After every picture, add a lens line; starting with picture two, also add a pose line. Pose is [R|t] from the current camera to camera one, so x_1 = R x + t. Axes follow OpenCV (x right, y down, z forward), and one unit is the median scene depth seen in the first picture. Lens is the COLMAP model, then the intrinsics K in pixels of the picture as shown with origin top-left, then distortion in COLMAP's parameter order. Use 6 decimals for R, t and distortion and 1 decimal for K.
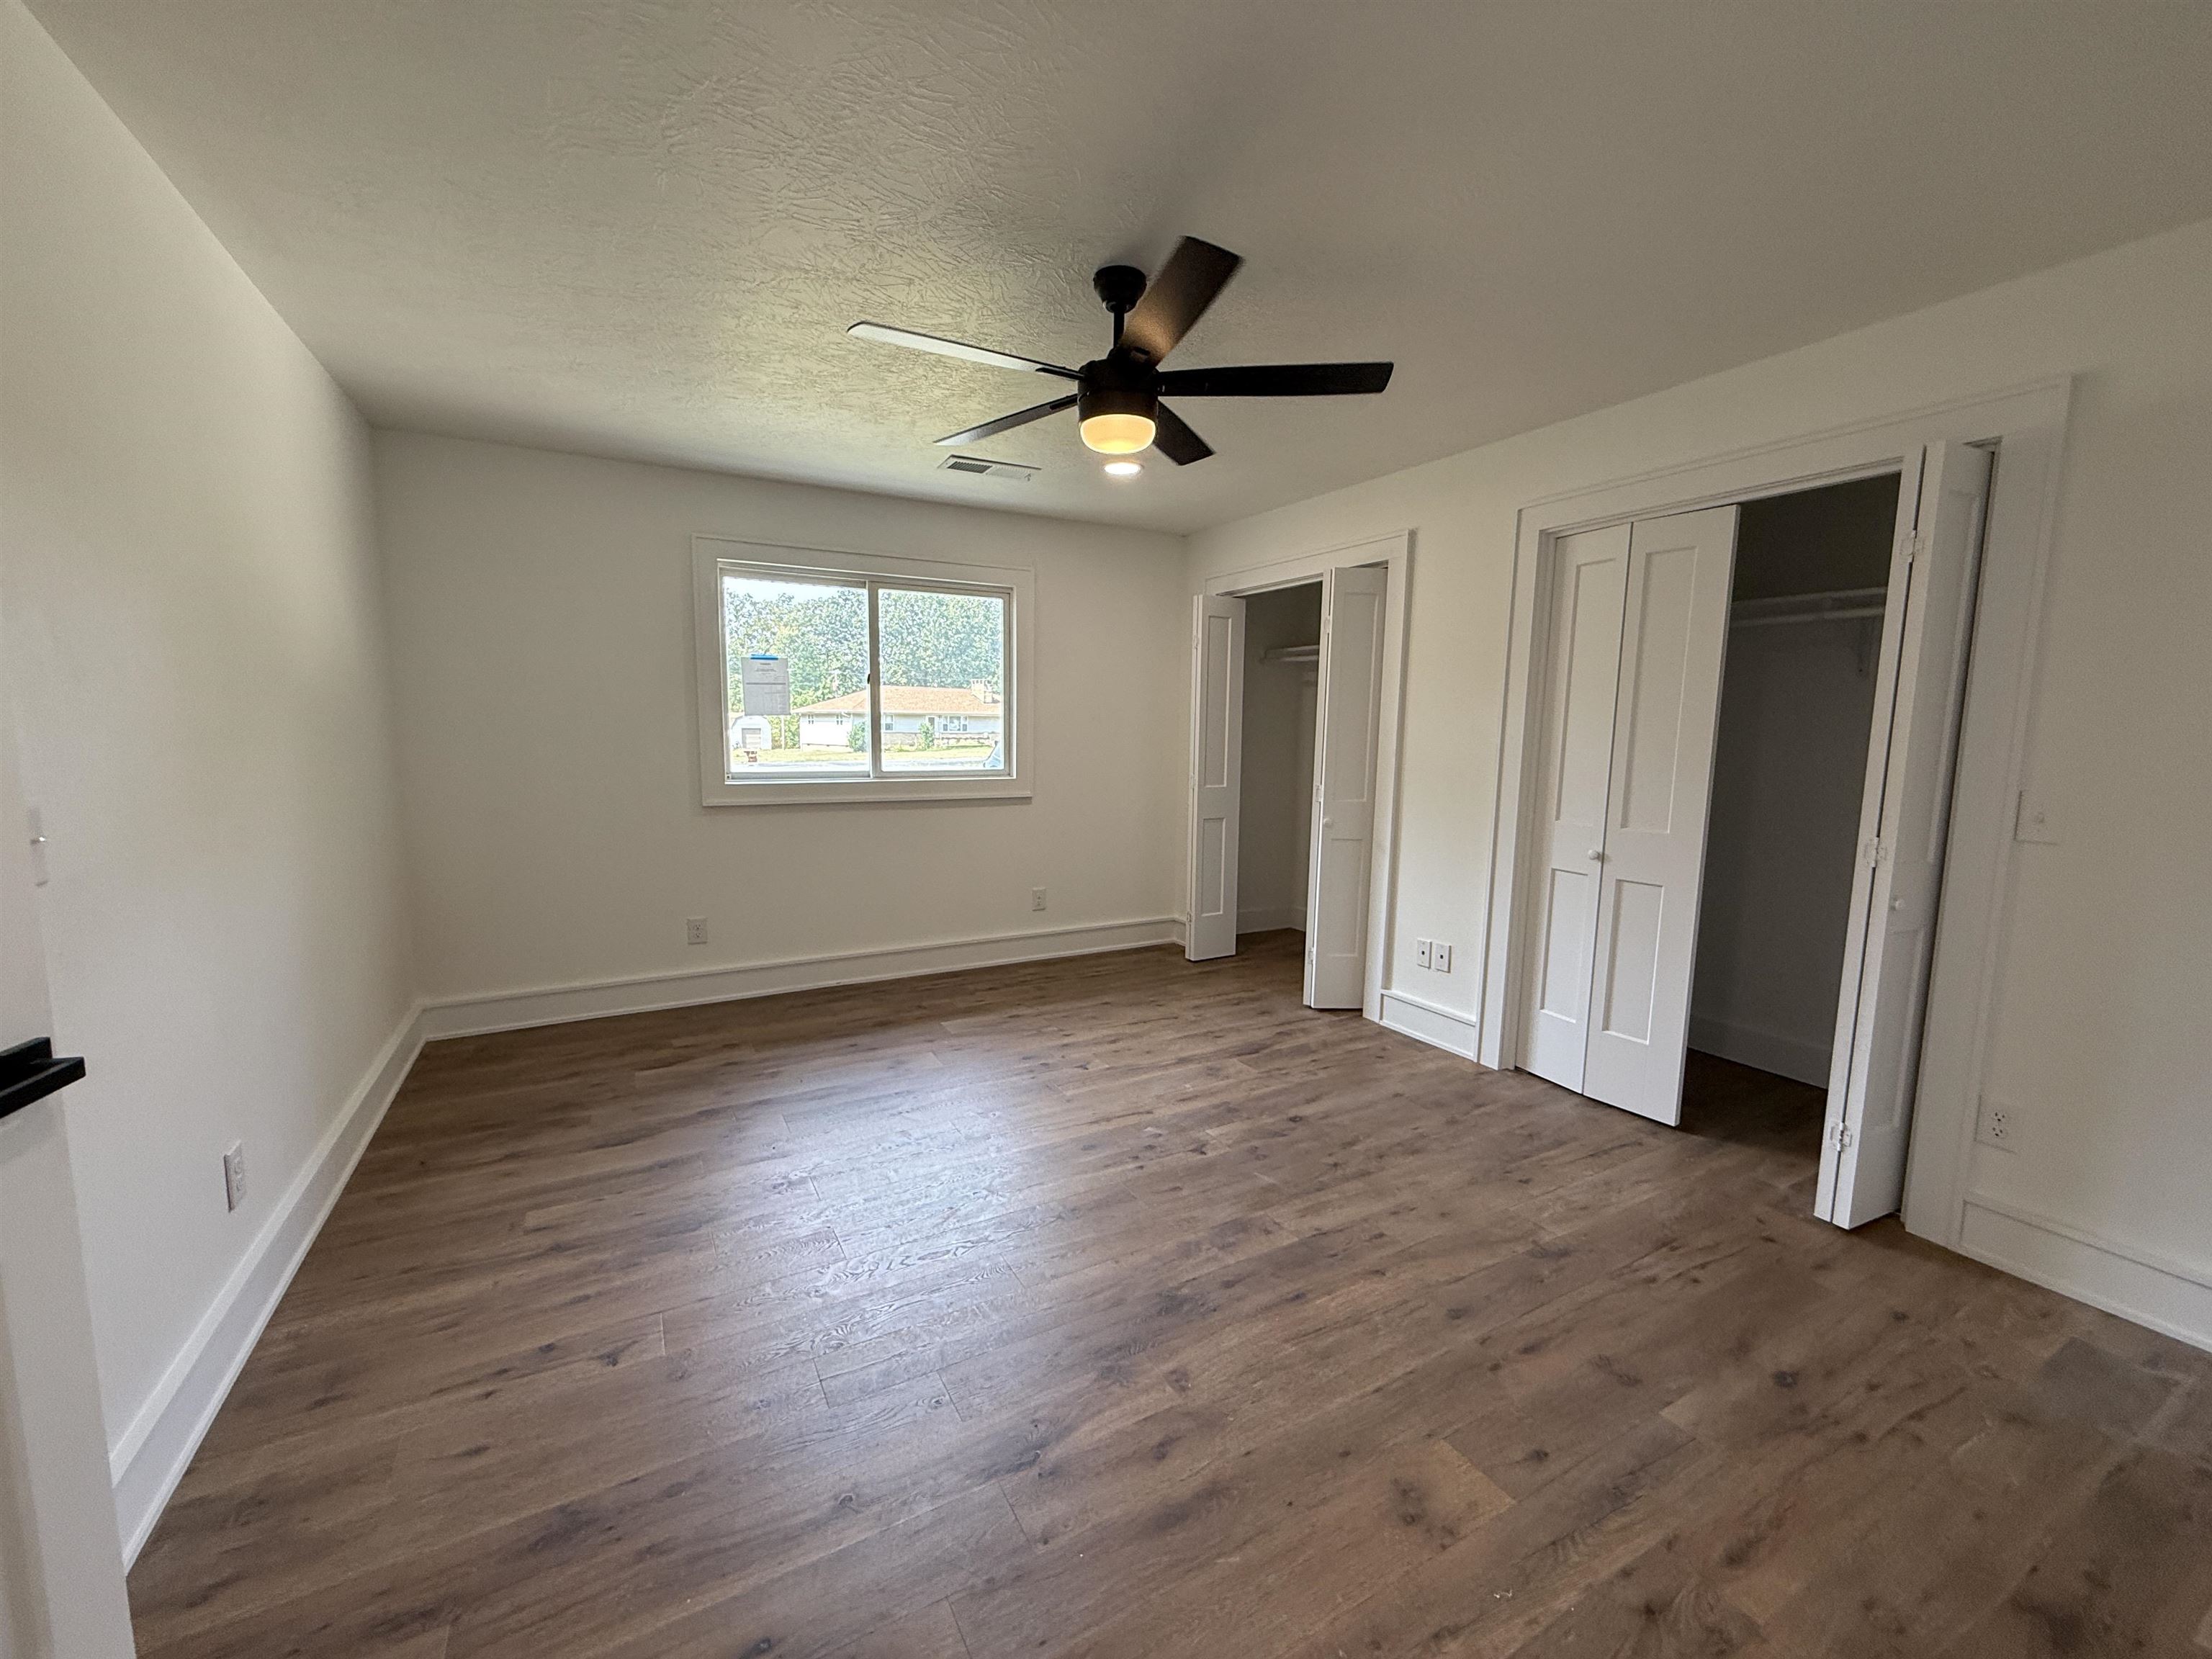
lens RADIAL K [[887.6, 0, 1103.5], [0, 887.6, 835.3], [0, 0, 1]] dist [0.000918, 0.000171]
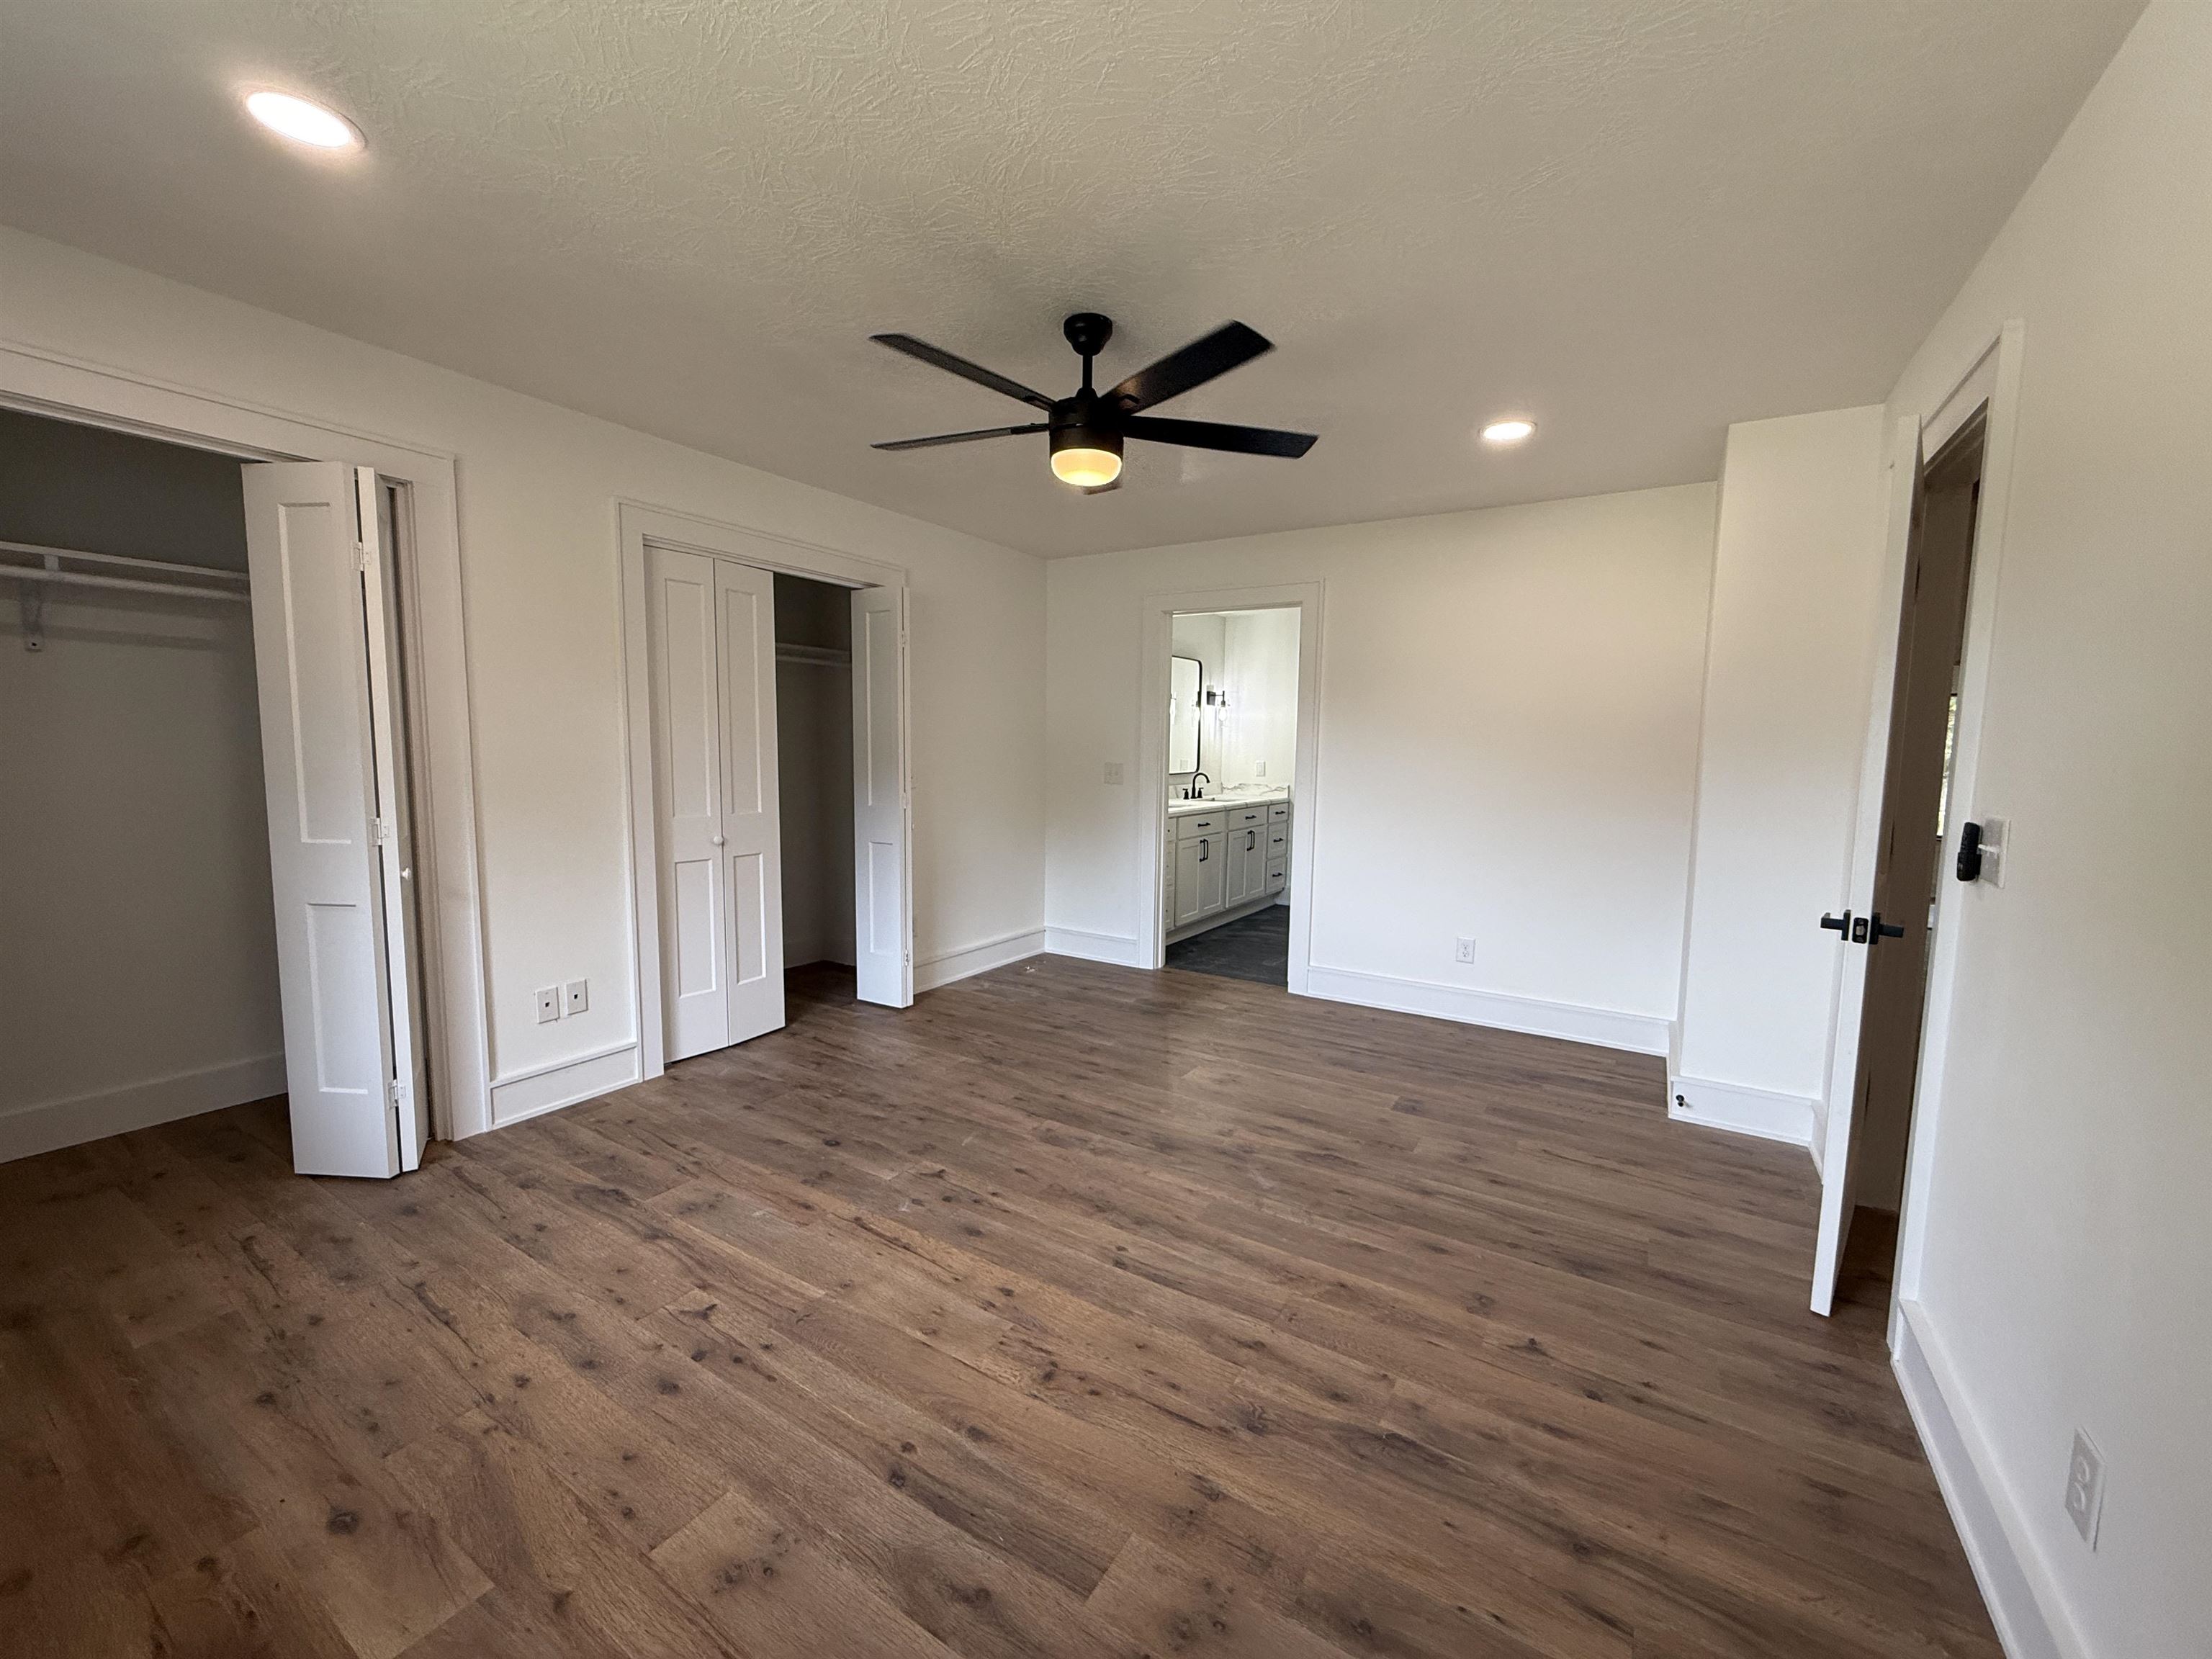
lens RADIAL K [[887.6, 0, 1102.1], [0, 887.6, 827.6], [0, 0, 1]] dist [0.000918, 0.000171]
pose [[-0.488626, -0.100004, 0.866743, -0.689286], [0.084541, 0.983309, 0.161112, -0.136940], [-0.868388, 0.151999, -0.472016, 1.103573]]
